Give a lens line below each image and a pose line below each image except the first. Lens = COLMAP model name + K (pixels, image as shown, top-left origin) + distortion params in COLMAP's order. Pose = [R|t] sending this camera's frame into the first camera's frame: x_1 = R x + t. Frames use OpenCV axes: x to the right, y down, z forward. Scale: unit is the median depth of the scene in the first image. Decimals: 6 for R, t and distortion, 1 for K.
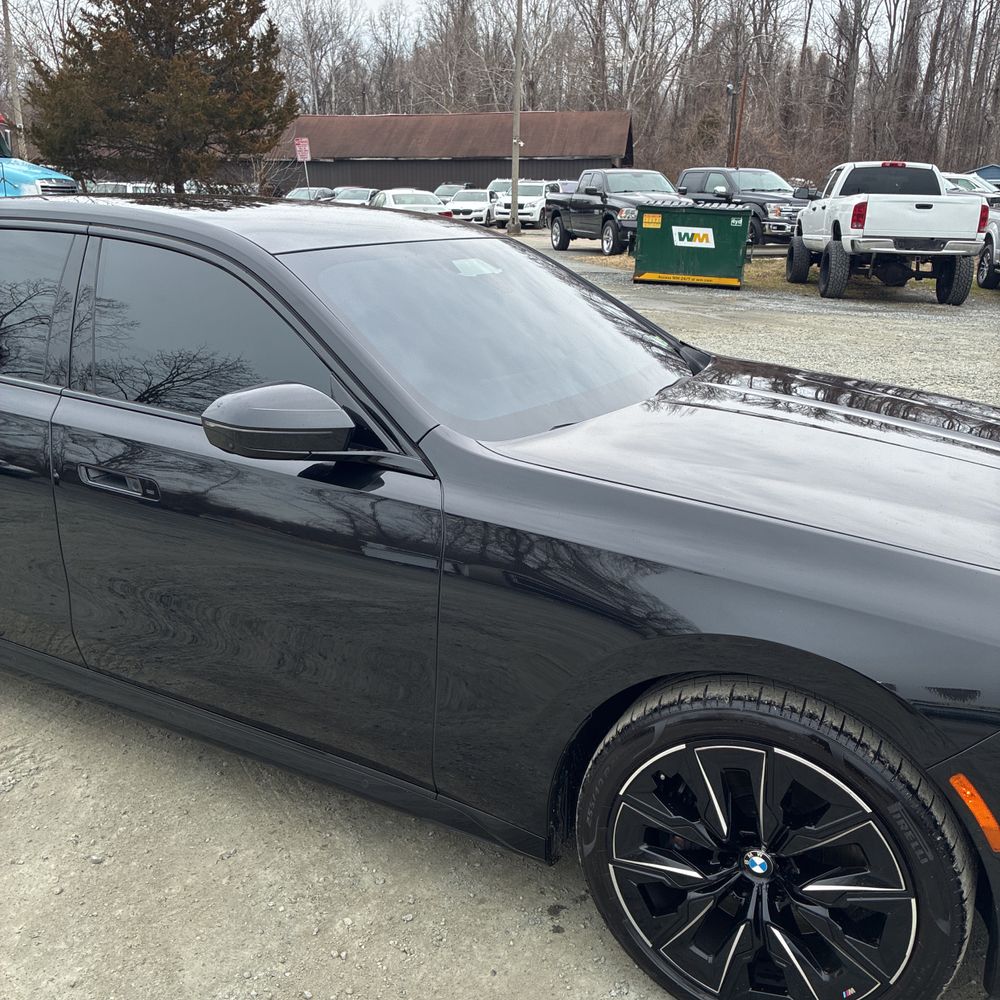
lens RADIAL K [[1005.6, 0, 500.0], [0, 1005.6, 500.0], [0, 0, 1]] dist [0.017805, -0.001614]
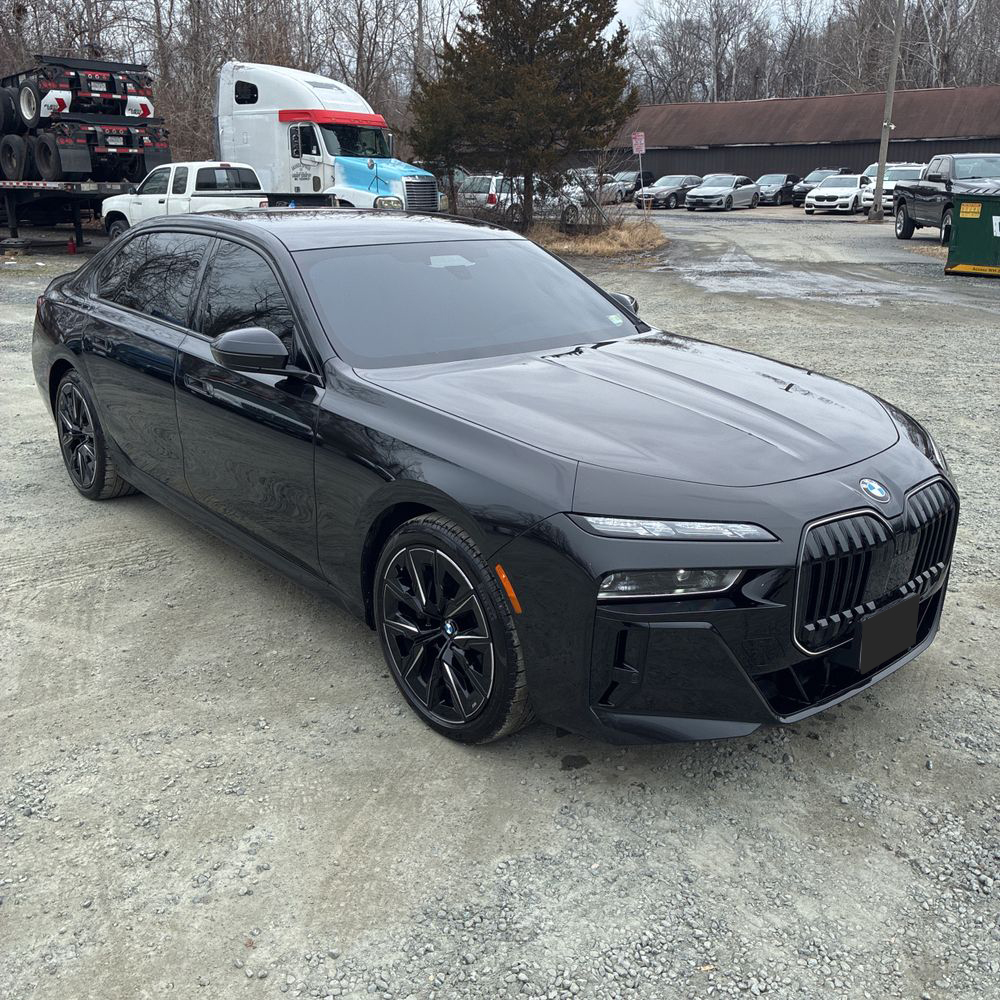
lens RADIAL K [[1005.6, 0, 500.0], [0, 1005.6, 500.0], [0, 0, 1]] dist [0.017805, -0.001614]
pose [[0.930275, 0.101502, -0.352542, 0.067021], [-0.096602, 0.994824, 0.031516, 0.006905], [0.353916, 0.004738, 0.935265, -0.038340]]
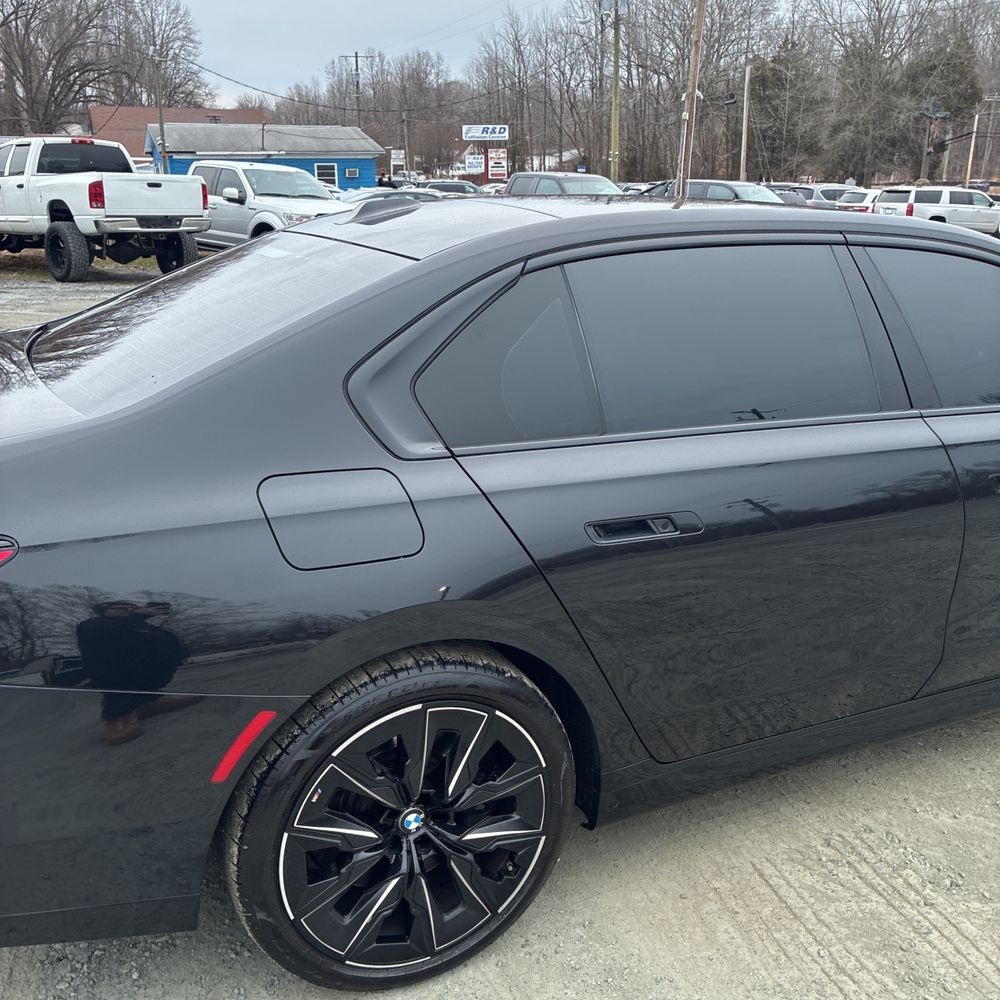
lens RADIAL K [[1001.5, 0, 500.0], [0, 1001.5, 500.0], [0, 0, 1]] dist [0.038811, -0.006193]
pose [[0.591034, -0.254252, 0.765529, -0.141156], [0.236245, 0.961973, 0.137100, -0.025255], [-0.771276, 0.099822, 0.628624, 0.073187]]
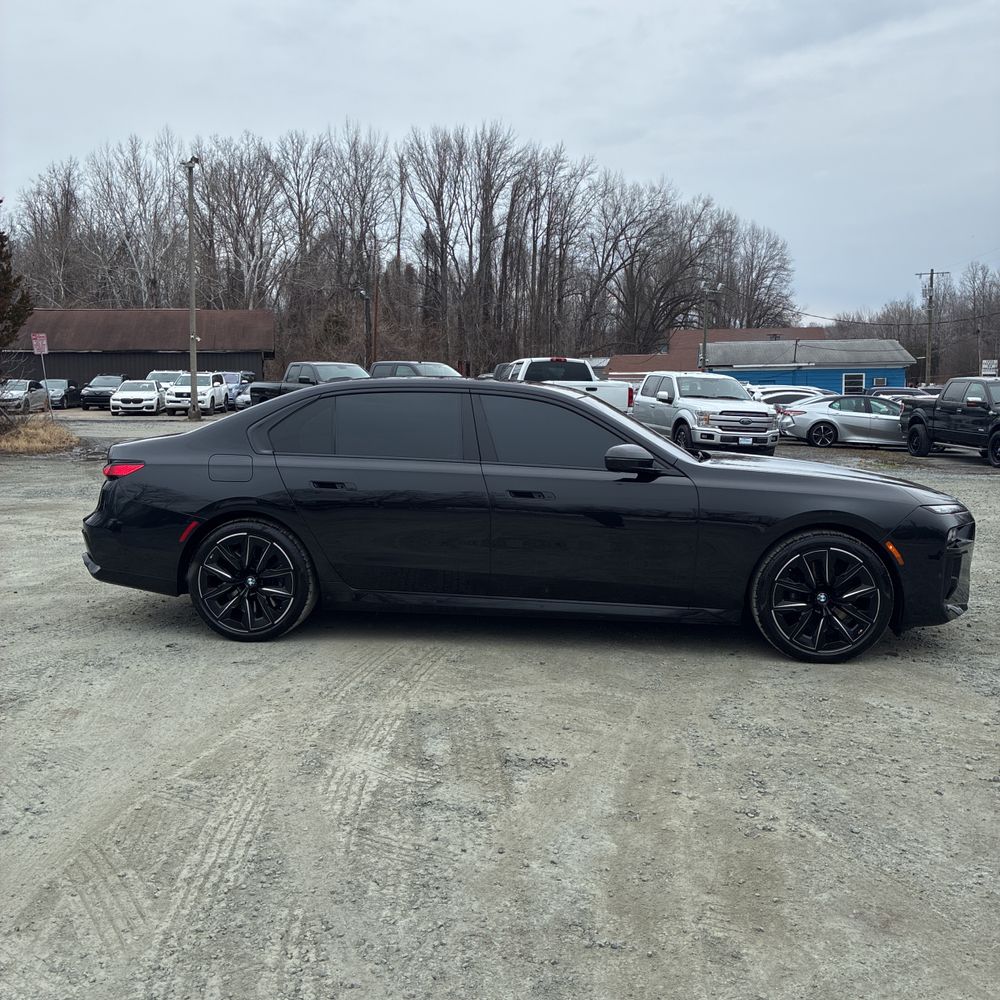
lens RADIAL K [[1005.6, 0, 500.0], [0, 1005.6, 500.0], [0, 0, 1]] dist [0.017805, -0.001614]
pose [[0.927203, -0.051318, 0.371028, -0.122269], [0.116959, 0.980706, -0.156639, 0.032171], [-0.355831, 0.188631, 0.915316, -0.099984]]
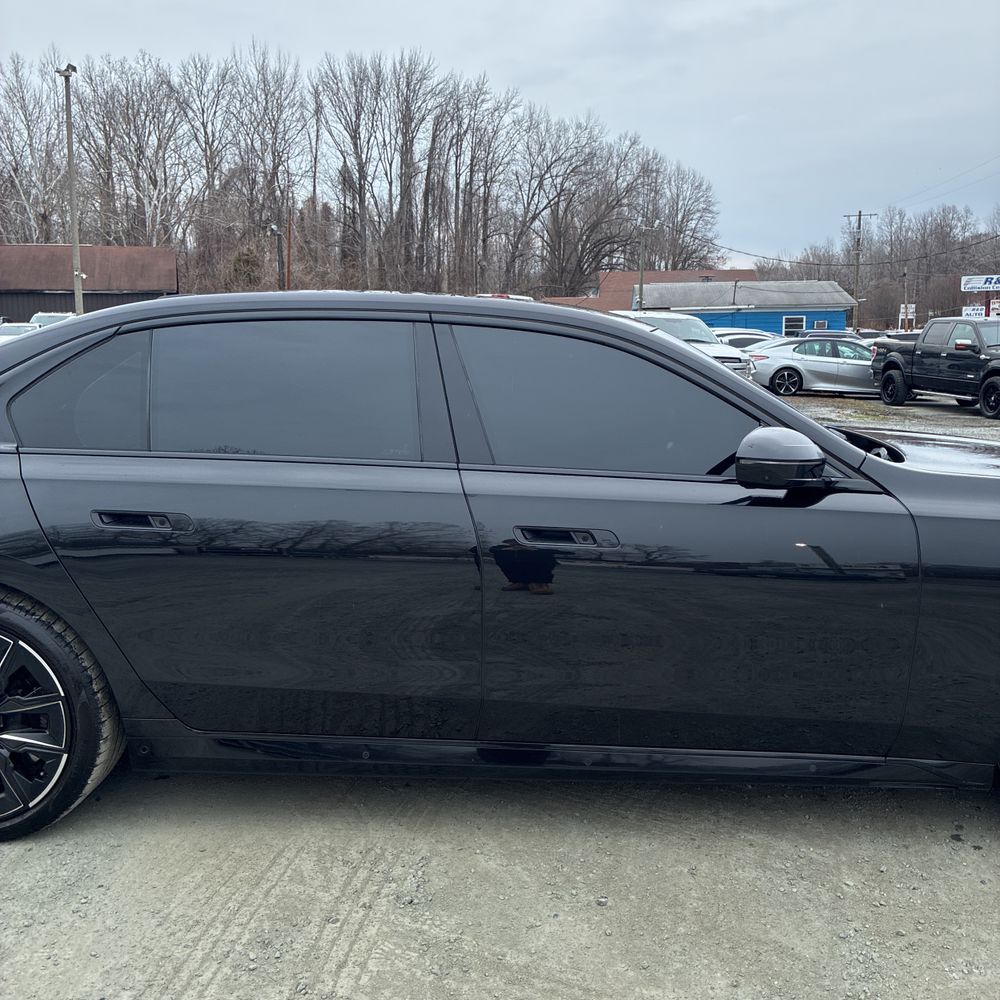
lens RADIAL K [[1013.3, 0, 500.0], [0, 1013.3, 500.0], [0, 0, 1]] dist [0.001562, 0.020310]
pose [[0.896120, -0.084076, 0.435776, -0.086667], [0.139006, 0.985659, -0.095681, 0.003346], [-0.421482, 0.146316, 0.894955, 0.005134]]
